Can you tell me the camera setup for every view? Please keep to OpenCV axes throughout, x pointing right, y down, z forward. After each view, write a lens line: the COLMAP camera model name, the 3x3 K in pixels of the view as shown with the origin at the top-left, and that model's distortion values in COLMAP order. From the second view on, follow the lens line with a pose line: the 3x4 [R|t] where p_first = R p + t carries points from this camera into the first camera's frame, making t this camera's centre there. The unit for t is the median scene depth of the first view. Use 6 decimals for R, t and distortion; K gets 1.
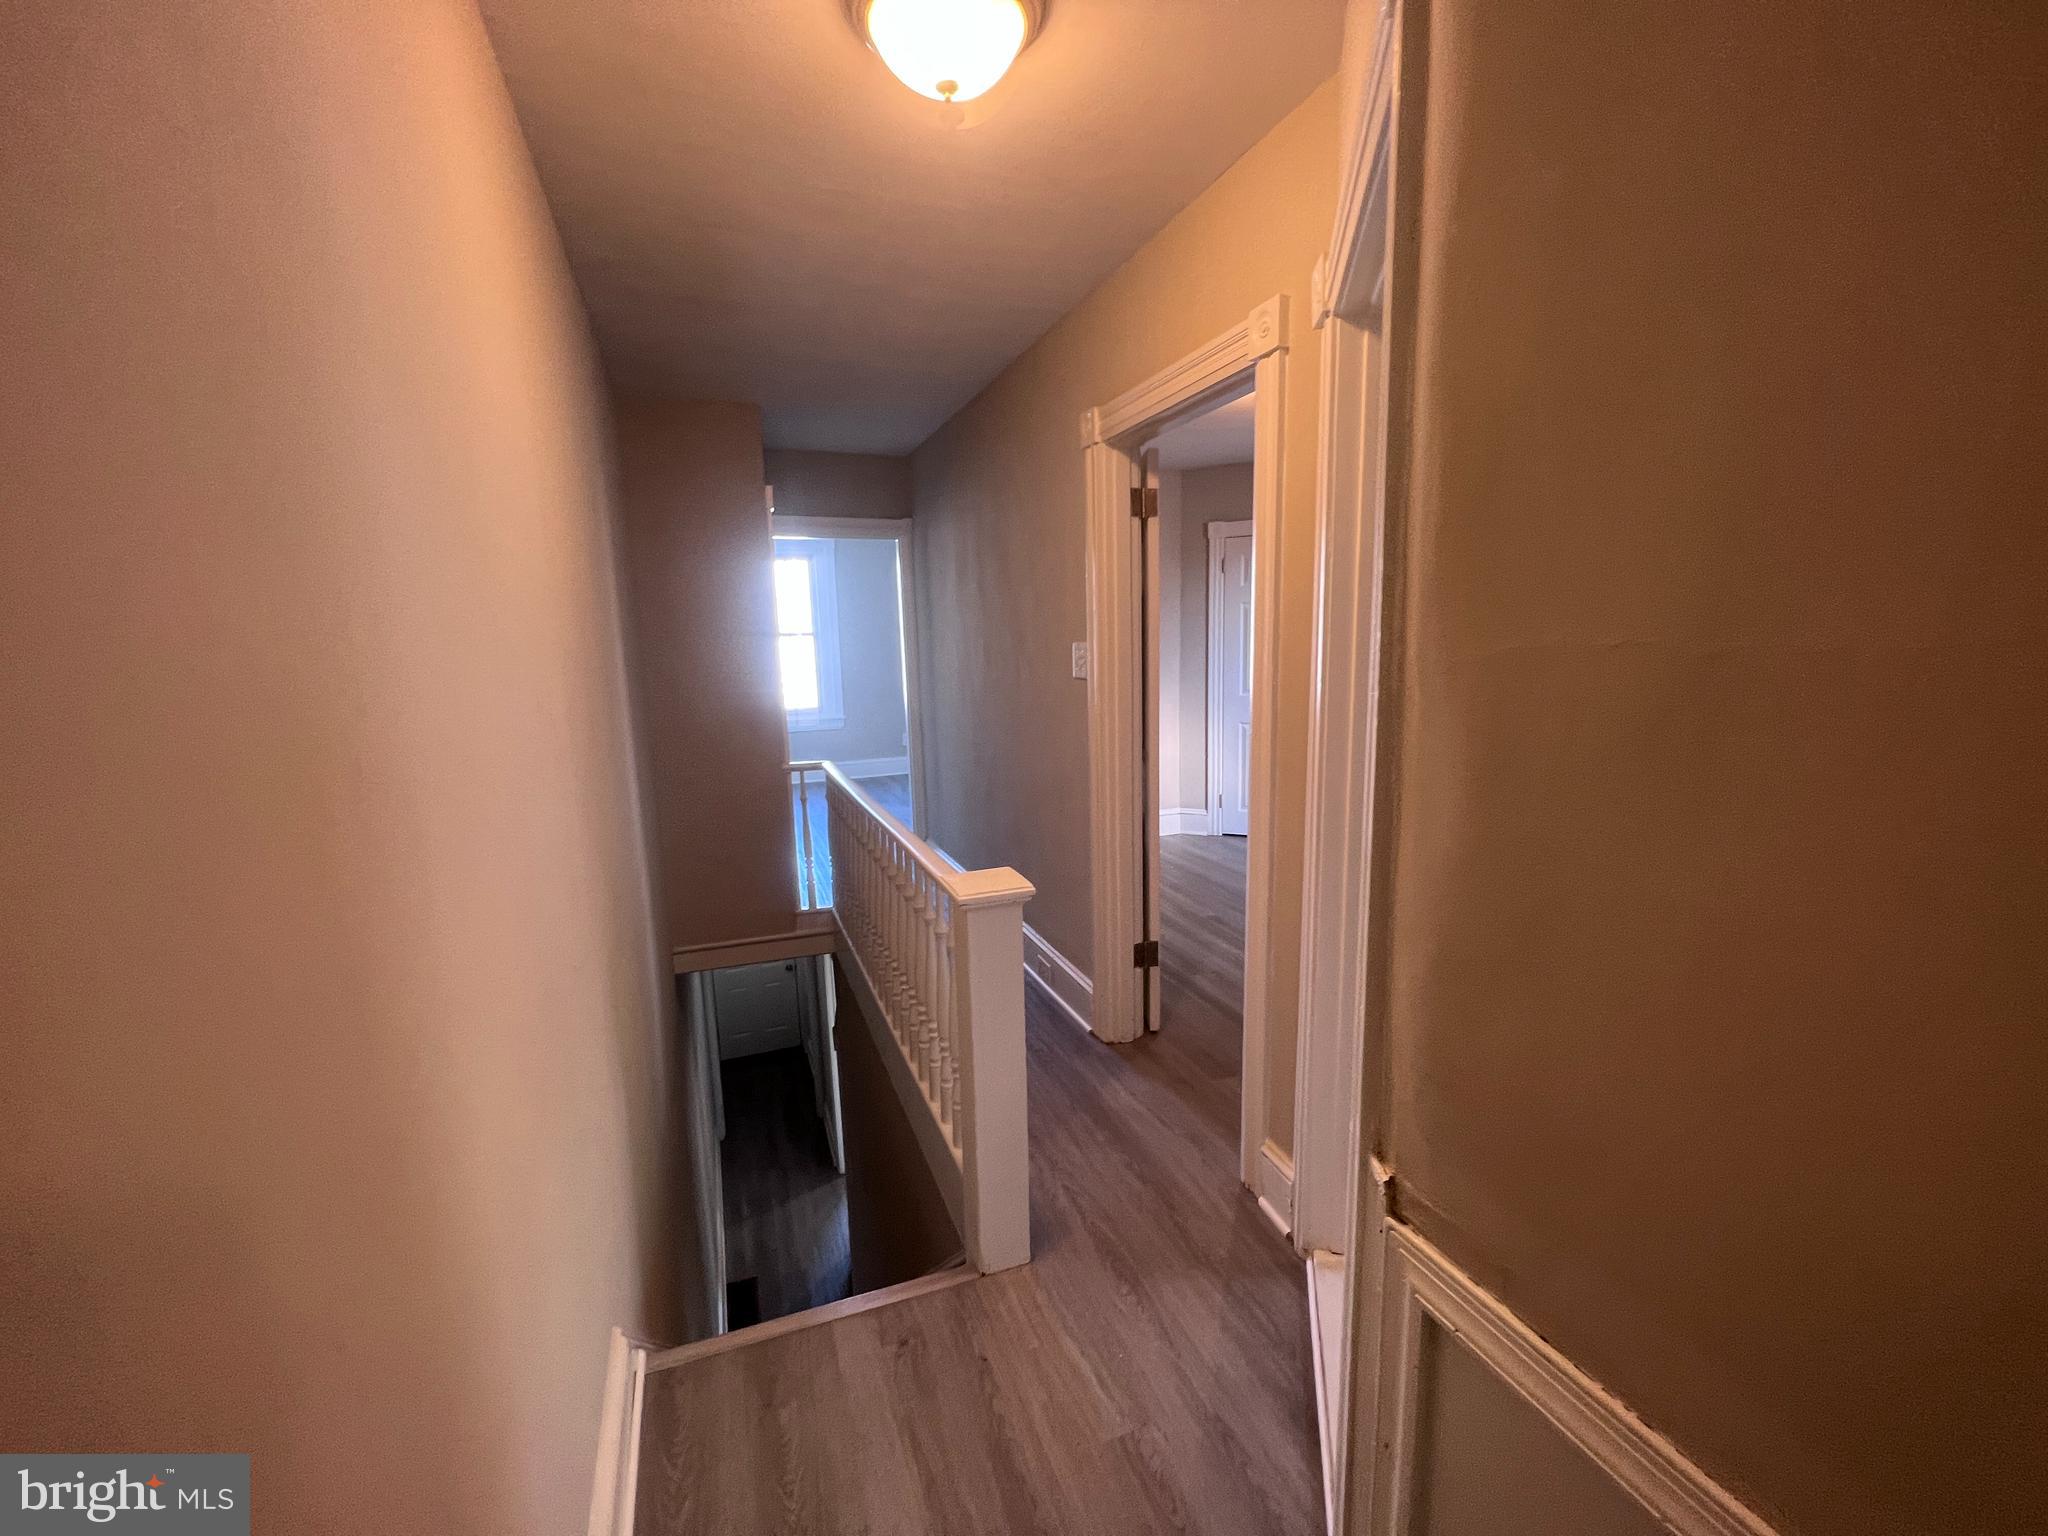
lens RADIAL K [[824.1, 0, 1021.2], [0, 824.1, 767.9], [0, 0, 1]] dist [-0.003633, 0.001536]
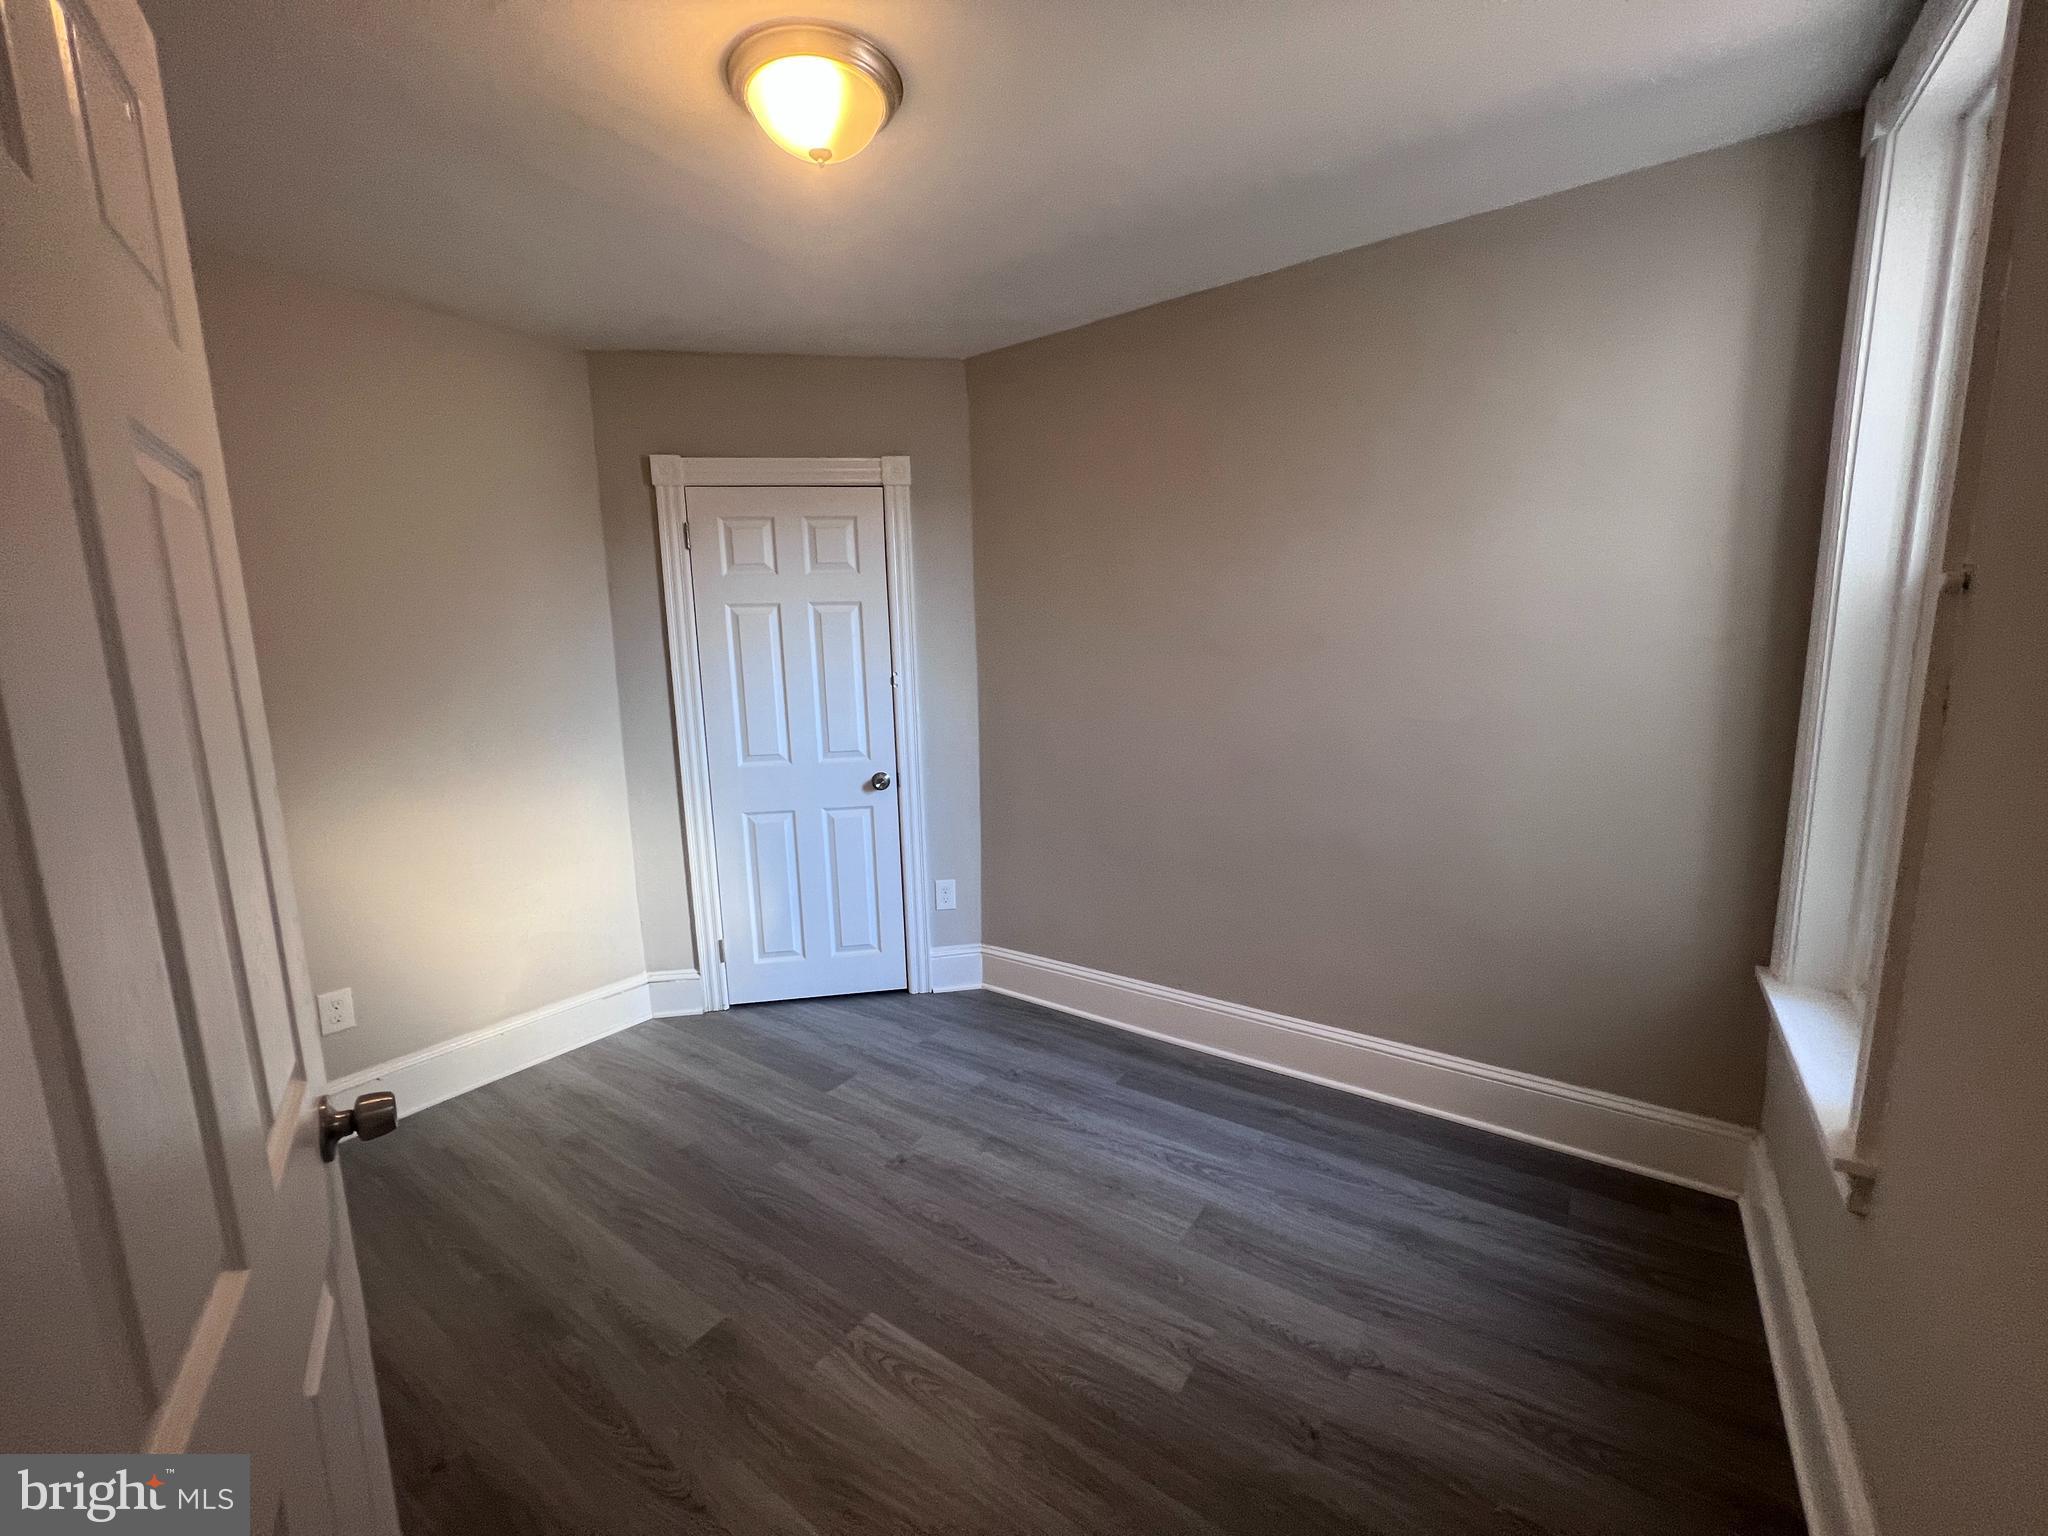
lens RADIAL K [[824.1, 0, 1019.5], [0, 824.1, 772.1], [0, 0, 1]] dist [-0.003633, 0.001536]
pose [[0.819170, -0.082273, 0.567619, 0.098712], [0.091488, 0.995730, 0.012292, -0.071702], [-0.566207, 0.041861, 0.823199, 0.412662]]
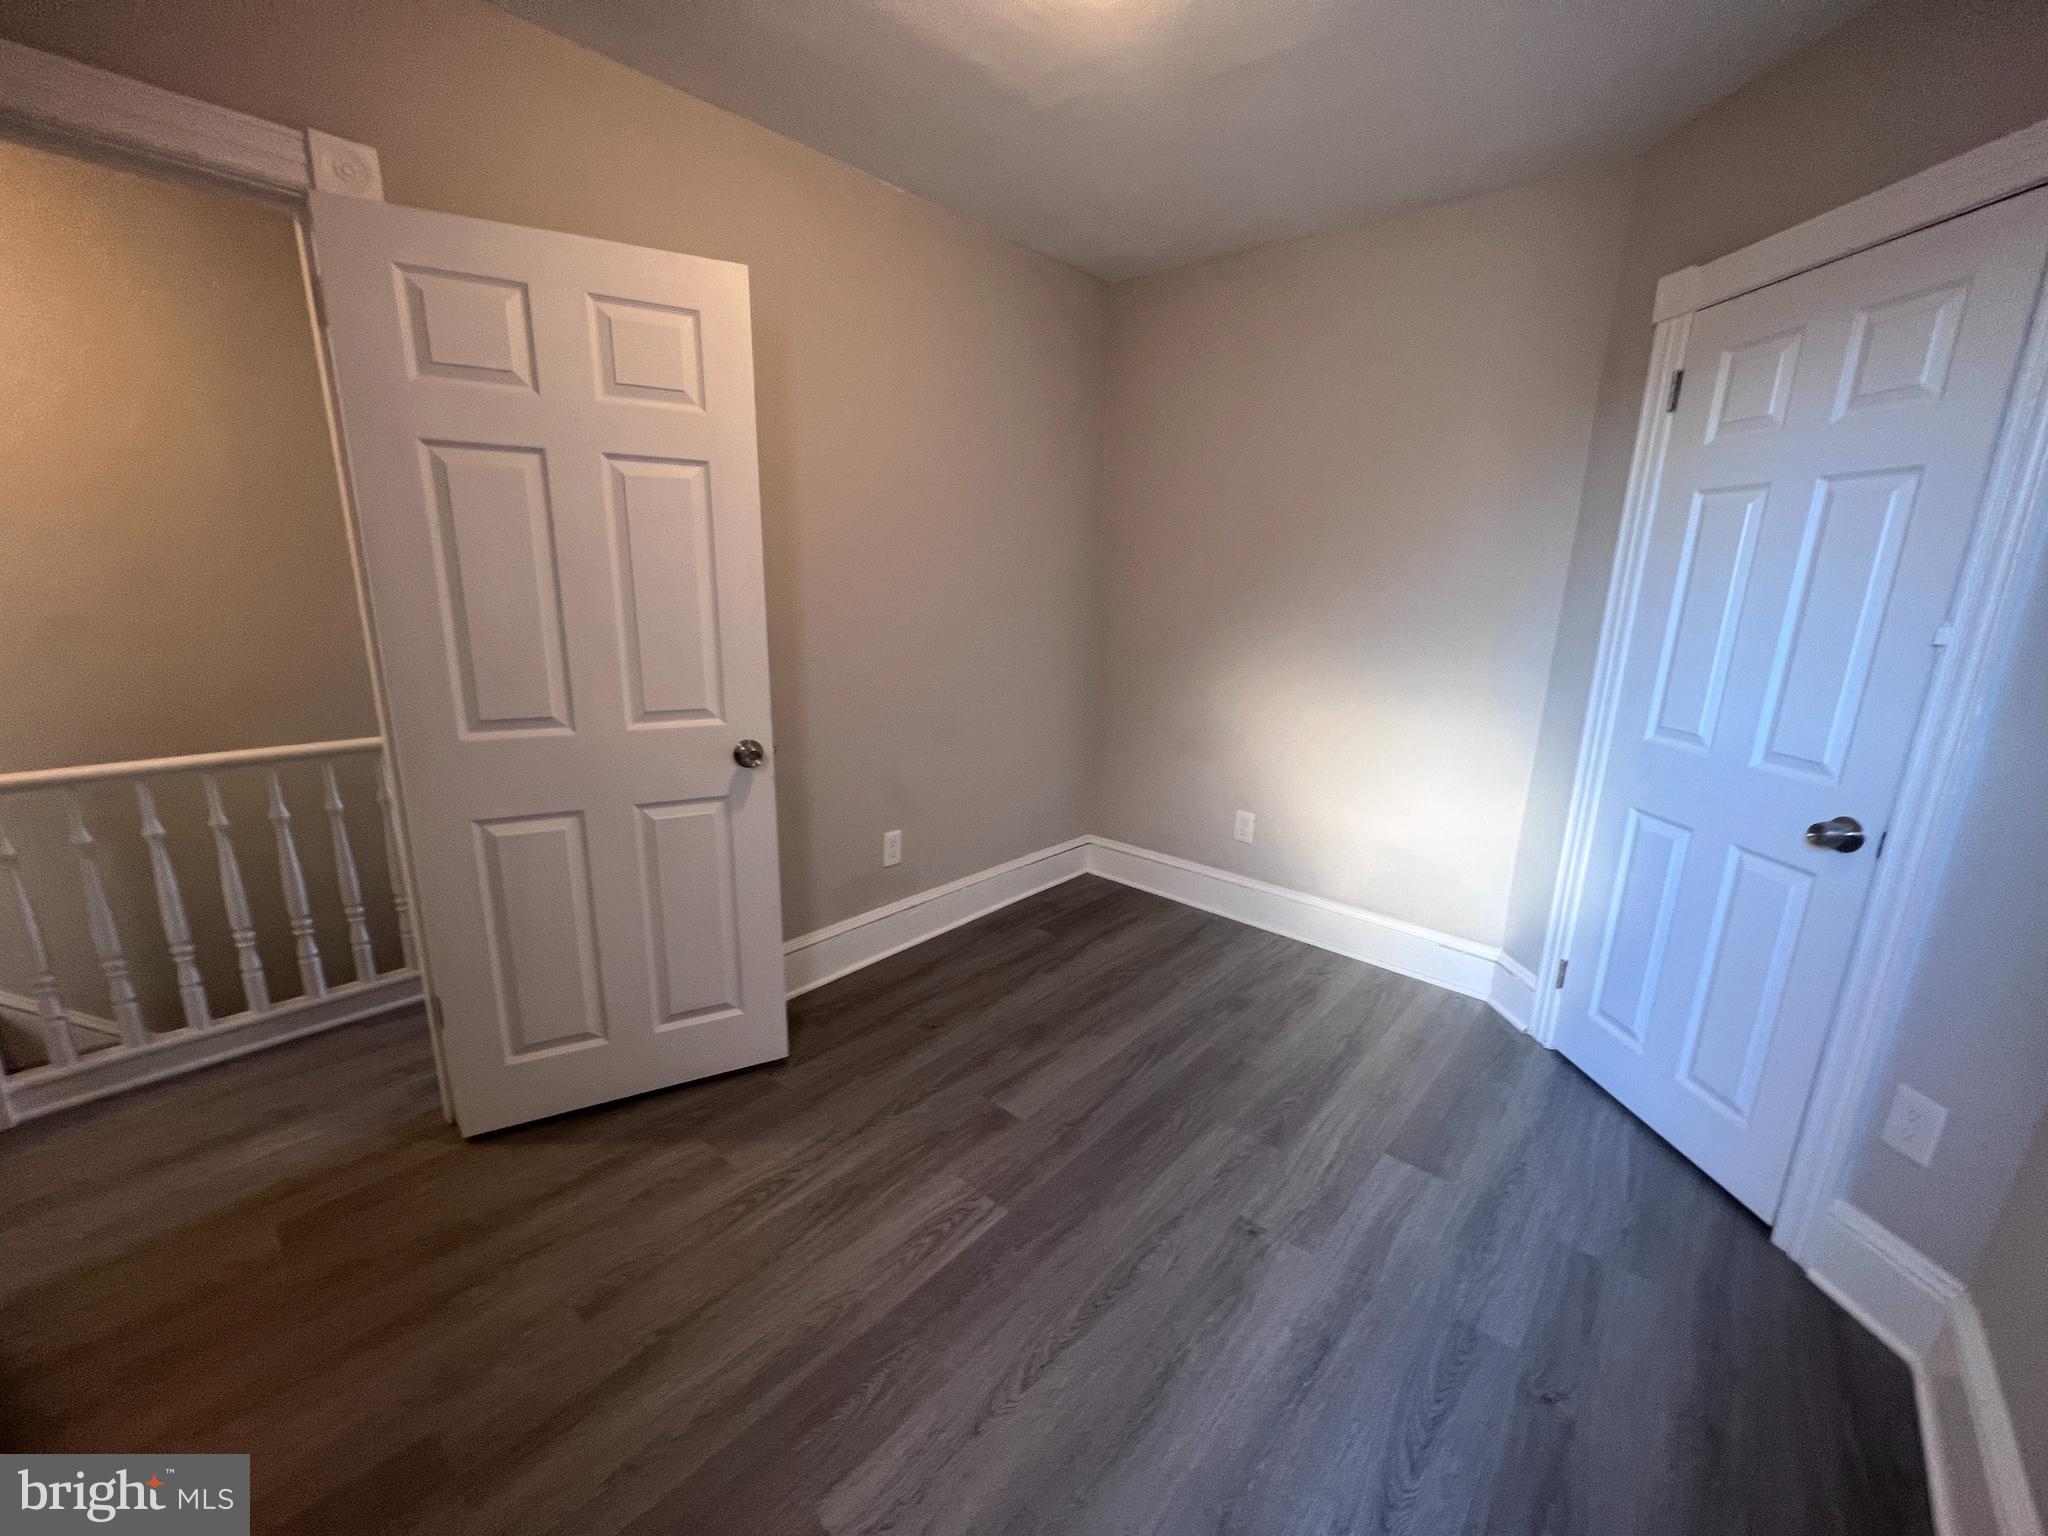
lens RADIAL K [[824.1, 0, 1026.2], [0, 824.1, 773.1], [0, 0, 1]] dist [-0.003633, 0.001536]
pose [[0.483557, 0.245919, -0.840058, 0.443473], [-0.168677, 0.967914, 0.186253, -0.093310], [0.858907, 0.051635, 0.509522, 0.546137]]
